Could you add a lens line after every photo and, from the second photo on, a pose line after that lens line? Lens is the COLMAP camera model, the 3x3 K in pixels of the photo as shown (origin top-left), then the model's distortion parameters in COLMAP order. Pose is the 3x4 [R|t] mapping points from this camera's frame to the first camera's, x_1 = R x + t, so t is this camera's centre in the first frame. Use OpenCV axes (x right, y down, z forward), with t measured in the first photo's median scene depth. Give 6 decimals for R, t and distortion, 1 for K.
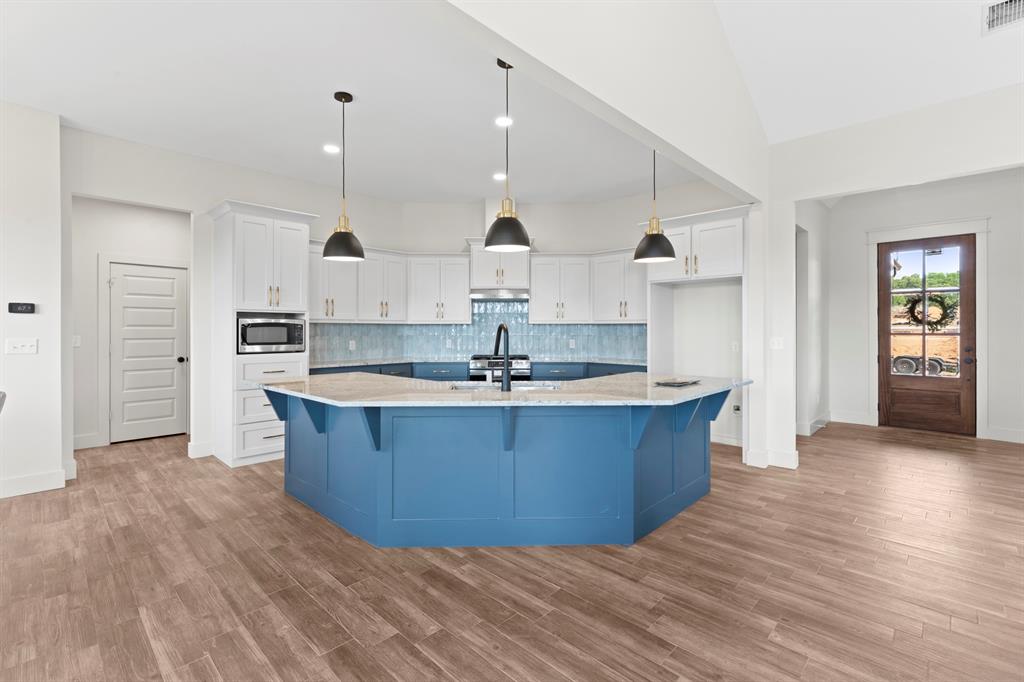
lens RADIAL K [[458.1, 0, 509.2], [0, 458.1, 329.5], [0, 0, 1]] dist [0.002988, 0.000379]
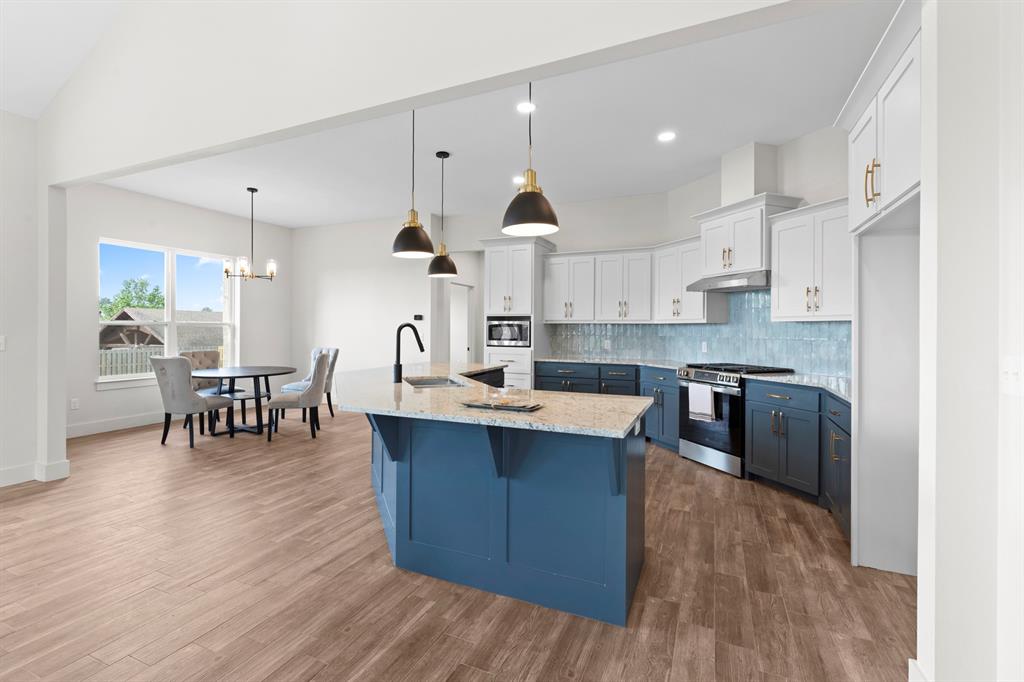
lens RADIAL K [[458.1, 0, 509.2], [0, 458.1, 329.5], [0, 0, 1]] dist [0.002988, 0.000379]
pose [[0.345772, 0.004676, -0.938307, 0.964781], [-0.005006, 0.999983, 0.003139, -0.003538], [0.938305, 0.003612, 0.345790, 0.724213]]
